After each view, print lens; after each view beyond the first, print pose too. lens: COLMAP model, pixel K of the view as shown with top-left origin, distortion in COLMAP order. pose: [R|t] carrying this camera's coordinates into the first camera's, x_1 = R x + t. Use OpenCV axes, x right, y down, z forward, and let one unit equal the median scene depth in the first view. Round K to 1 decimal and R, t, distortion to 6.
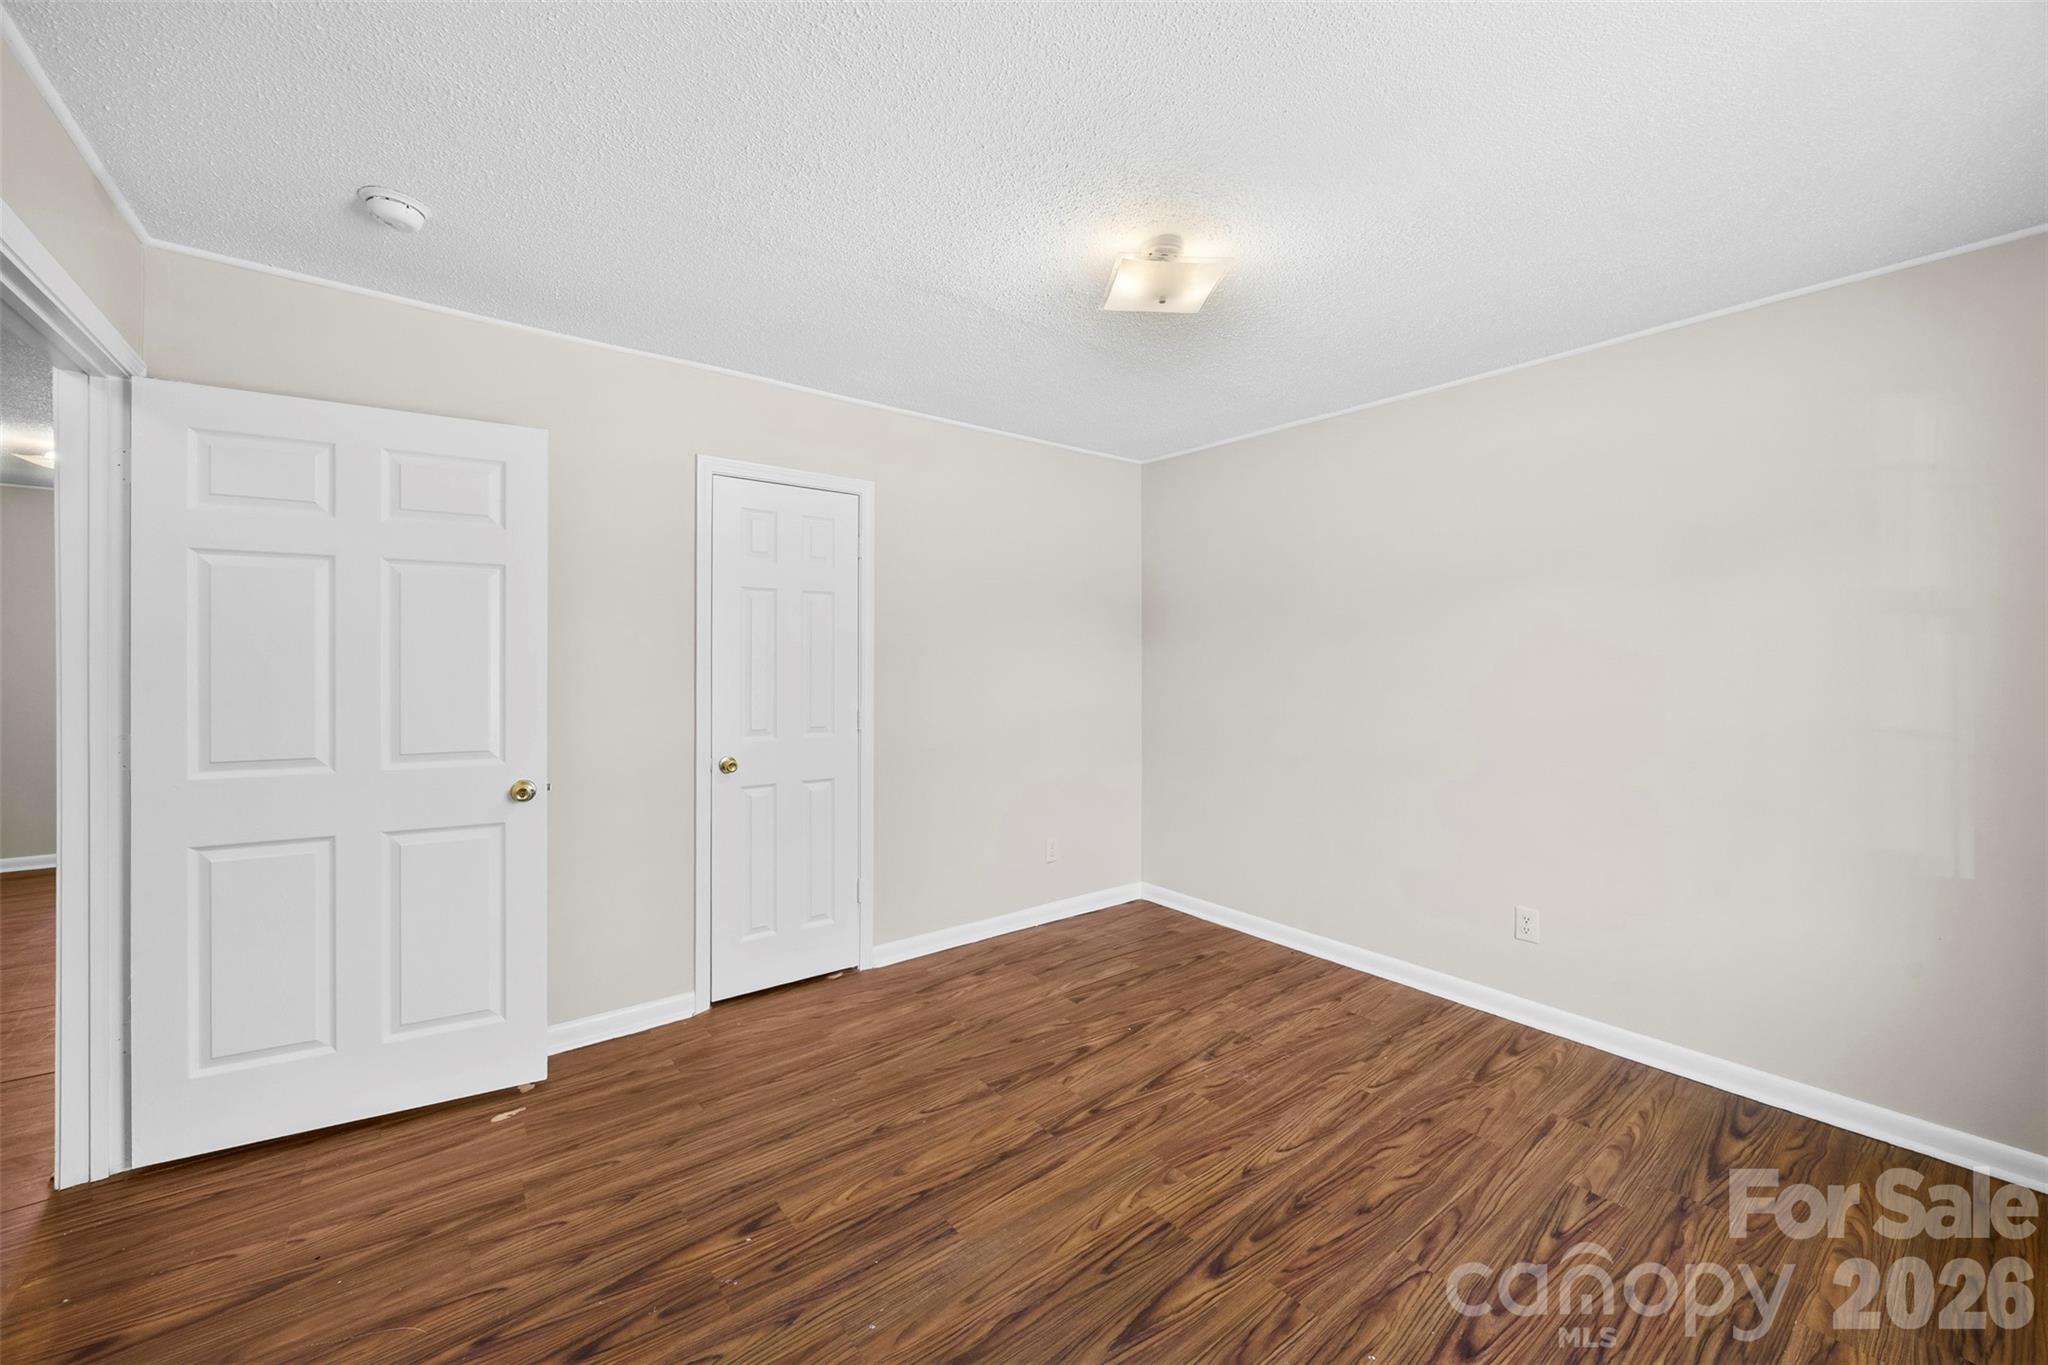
lens RADIAL K [[790.5, 0, 1031.4], [0, 790.5, 678.6], [0, 0, 1]] dist [-0.001407, -0.000373]
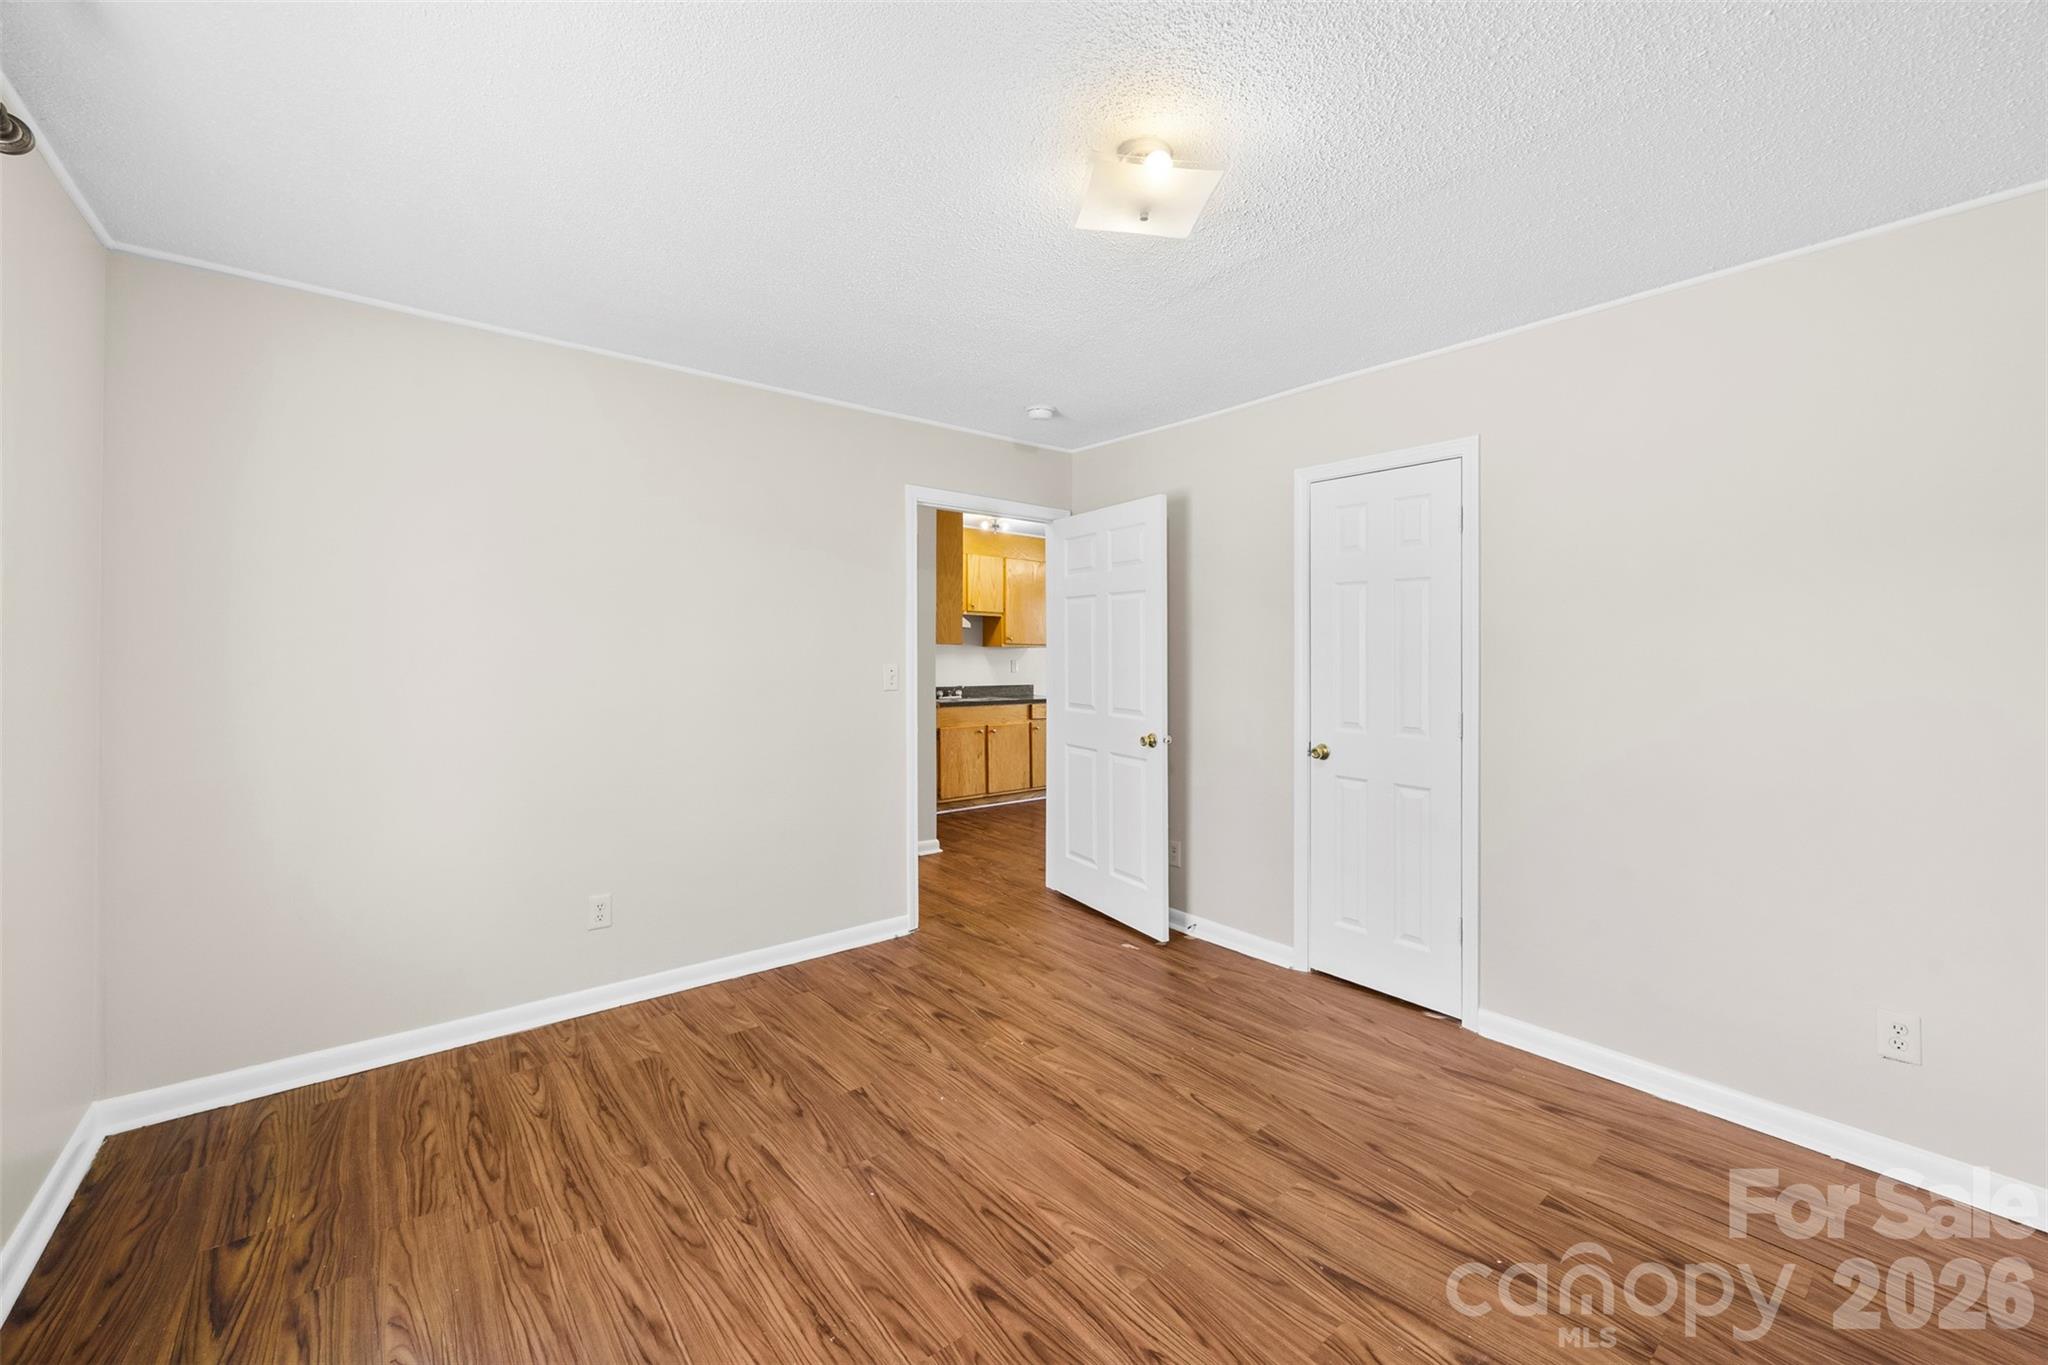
lens RADIAL K [[790.5, 0, 1036.8], [0, 790.5, 679.6], [0, 0, 1]] dist [-0.001407, -0.000373]
pose [[0.030964, 0.033799, -0.998949, 0.913428], [-0.027852, 0.999069, 0.032939, -0.017497], [0.999132, 0.026803, 0.031876, 0.798002]]
